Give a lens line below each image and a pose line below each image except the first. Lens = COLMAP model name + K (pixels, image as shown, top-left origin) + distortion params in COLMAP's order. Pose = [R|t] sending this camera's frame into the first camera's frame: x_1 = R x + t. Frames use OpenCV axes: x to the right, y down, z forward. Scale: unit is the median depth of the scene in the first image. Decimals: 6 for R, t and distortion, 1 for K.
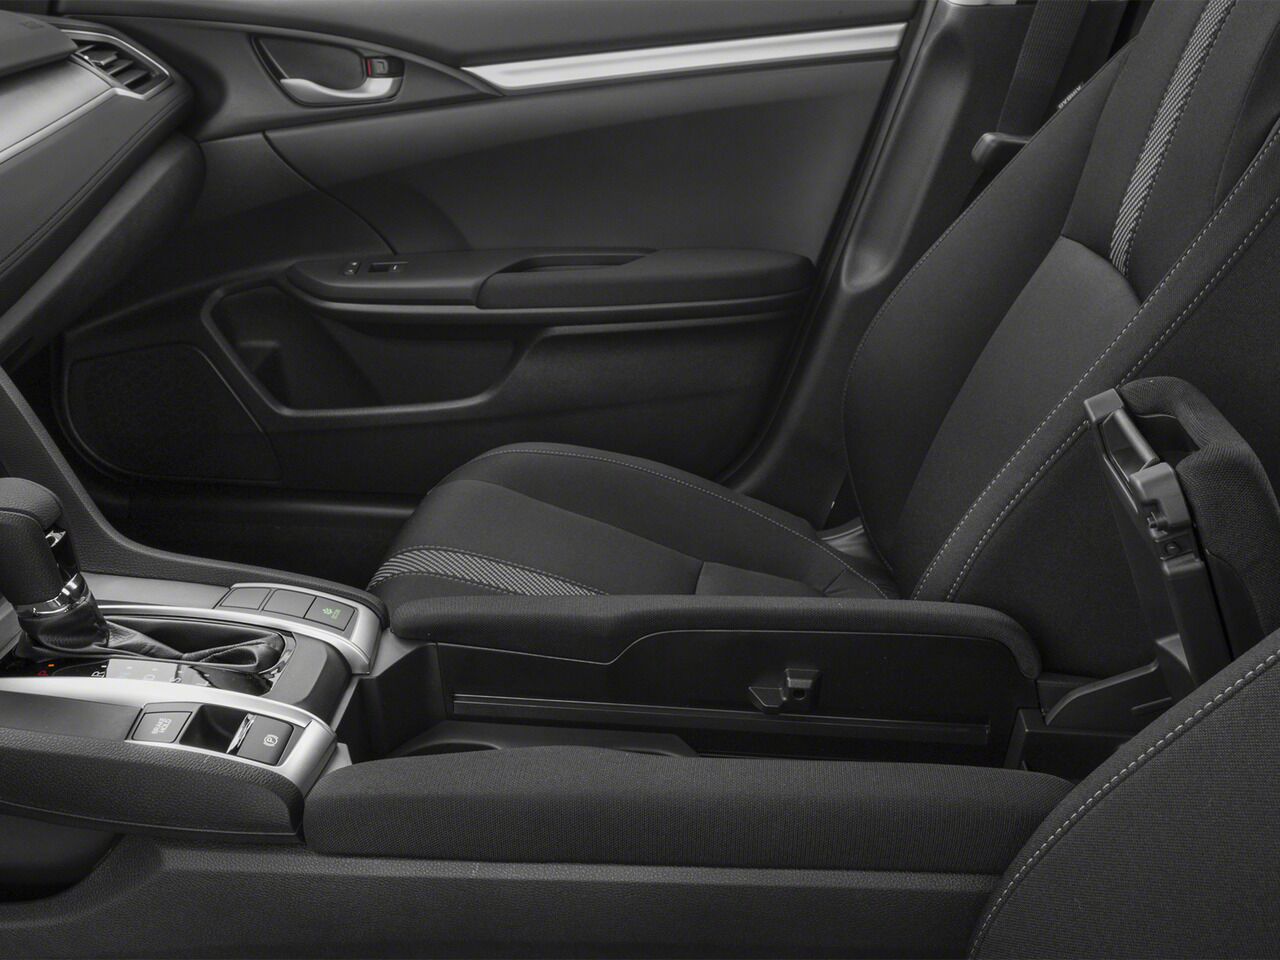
lens RADIAL K [[1237.3, 0, 640.0], [0, 1237.3, 480.0], [0, 0, 1]] dist [0.010901, 0.030007]
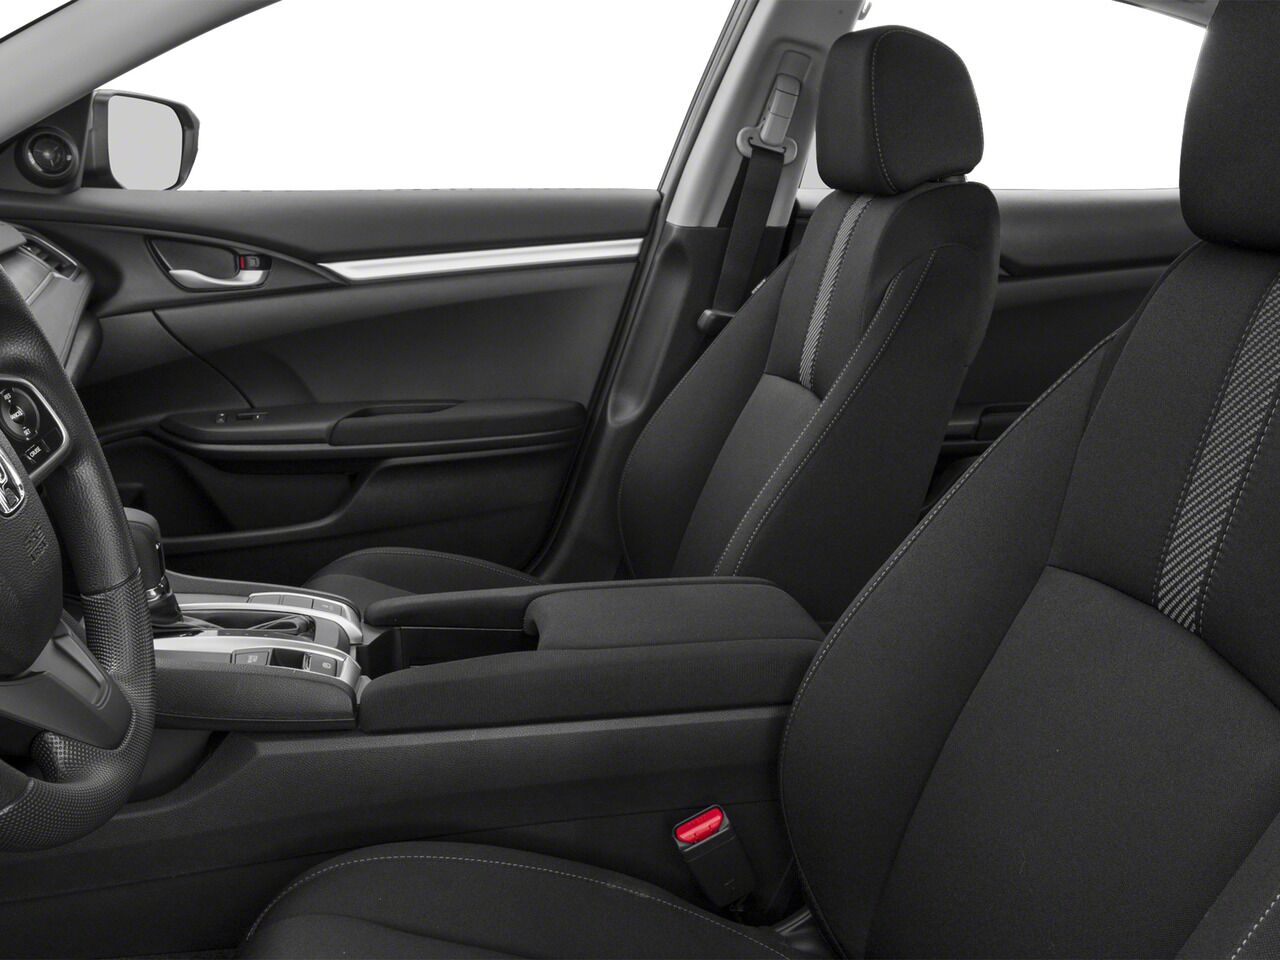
lens RADIAL K [[1237.3, 0, 640.0], [0, 1237.3, 480.0], [0, 0, 1]] dist [0.010901, 0.030007]
pose [[0.963796, -0.030176, 0.264926, -0.169868], [0.077986, 0.982030, -0.171858, 0.145442], [-0.254980, 0.186297, 0.948830, -0.291886]]
